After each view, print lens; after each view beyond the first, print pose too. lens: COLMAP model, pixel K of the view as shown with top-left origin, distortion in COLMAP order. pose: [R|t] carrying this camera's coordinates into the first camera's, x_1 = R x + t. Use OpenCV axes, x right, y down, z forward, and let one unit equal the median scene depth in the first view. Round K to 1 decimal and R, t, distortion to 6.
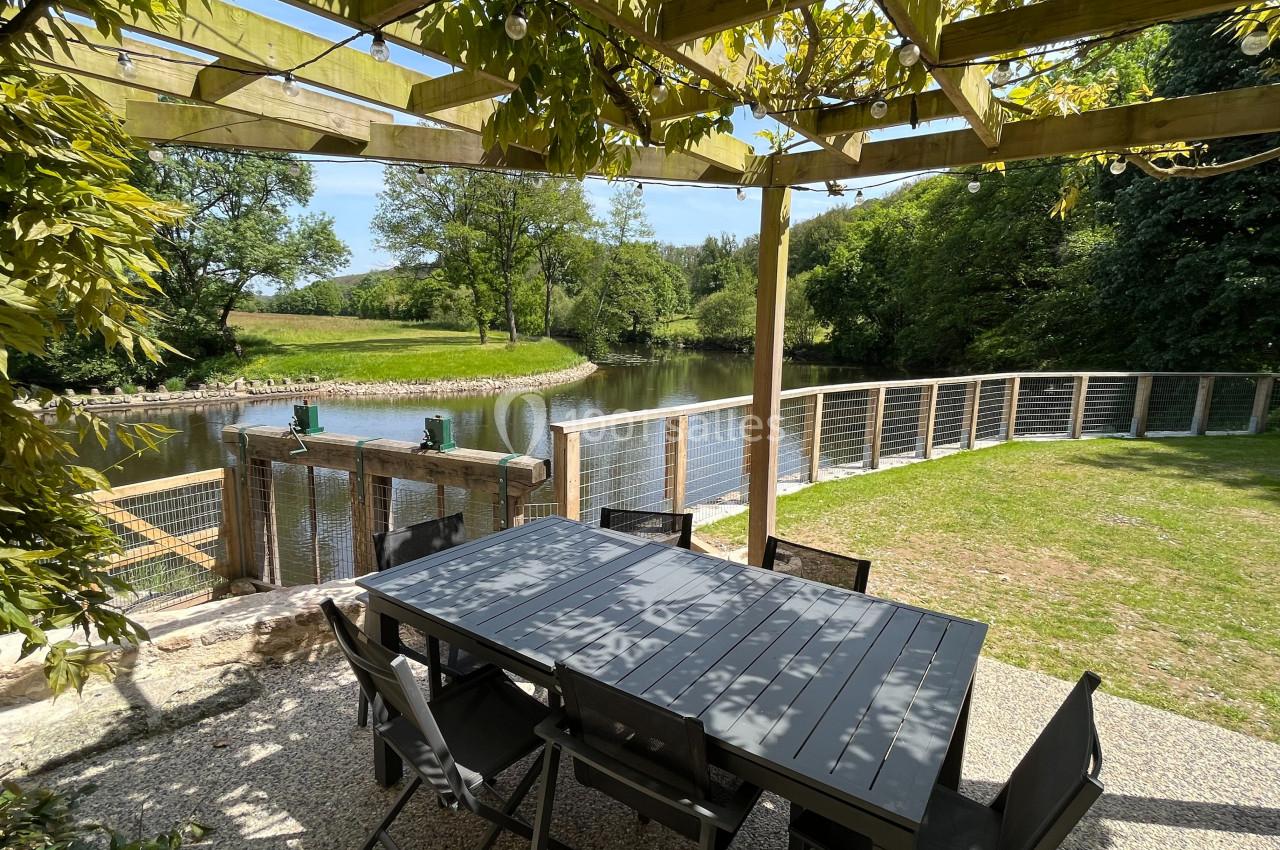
lens RADIAL K [[650.2, 0, 634.8], [0, 650.2, 426.1], [0, 0, 1]] dist [-0.000025, -0.000466]
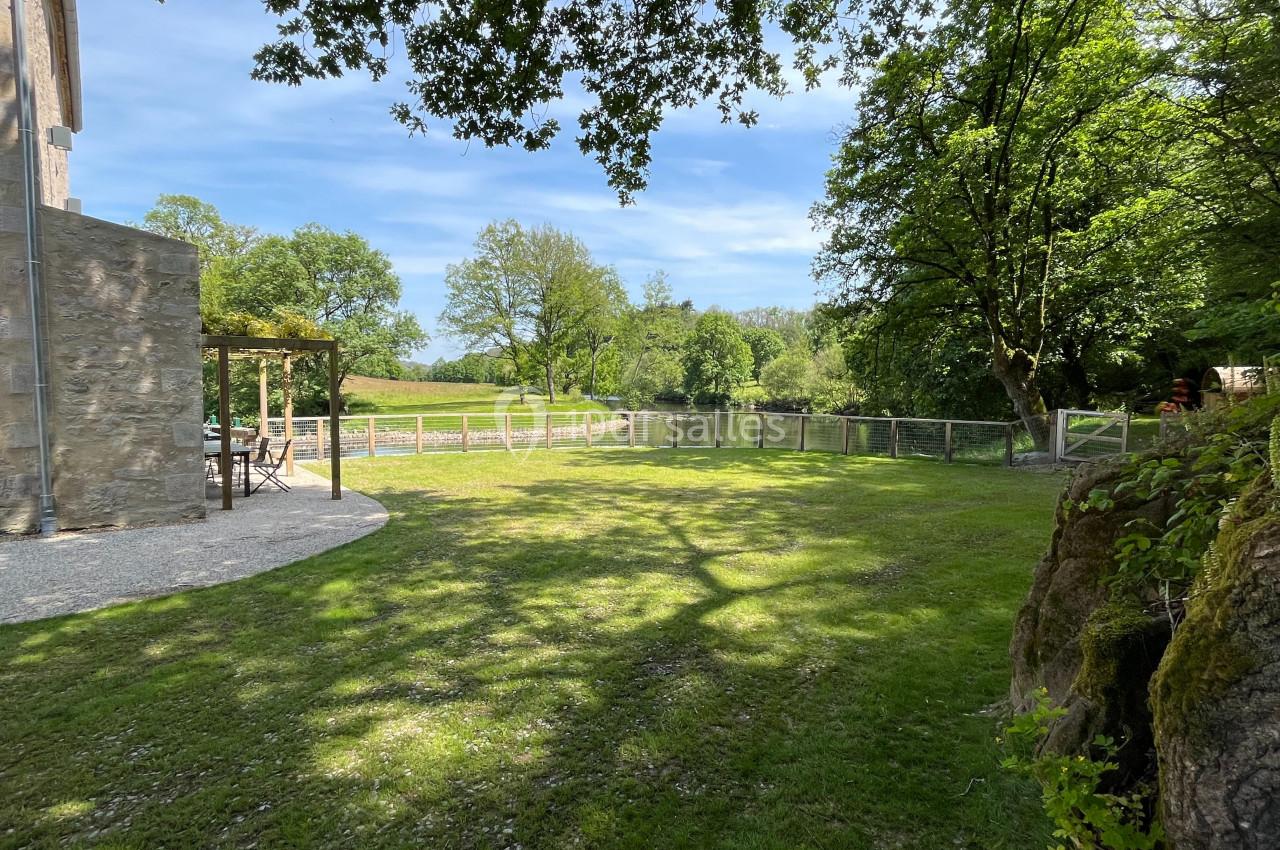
lens RADIAL K [[650.2, 0, 634.8], [0, 650.2, 426.1], [0, 0, 1]] dist [-0.000025, -0.000466]
pose [[0.977104, 0.000599, -0.212763, 0.233645], [-0.021219, 0.995285, -0.094646, 0.029242], [0.211703, 0.096994, 0.972509, -0.175970]]
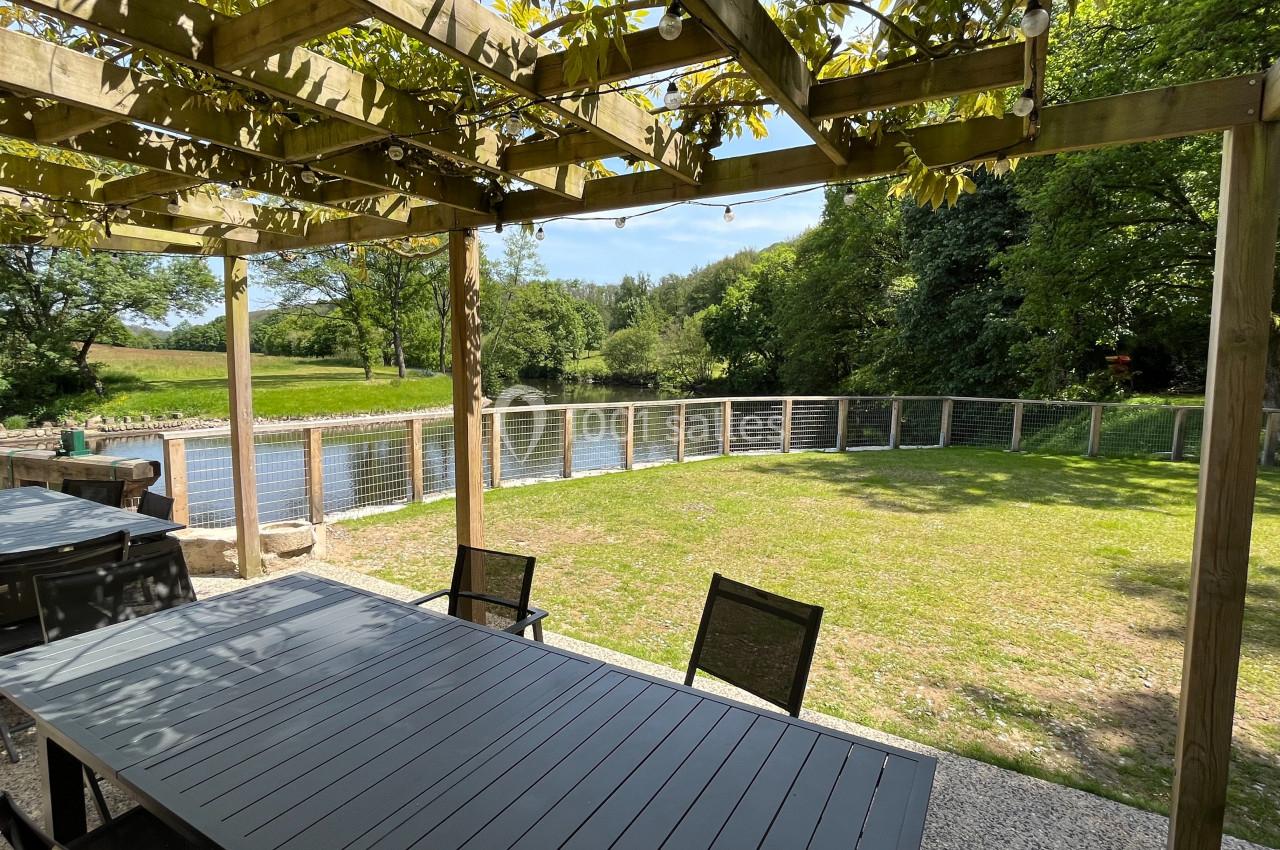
lens RADIAL K [[650.2, 0, 634.8], [0, 650.2, 426.1], [0, 0, 1]] dist [-0.000025, -0.000466]
pose [[0.993952, -0.012492, 0.109105, 0.059964], [0.018499, 0.998358, -0.054217, 0.006431], [-0.108249, 0.055907, 0.992551, -0.031685]]
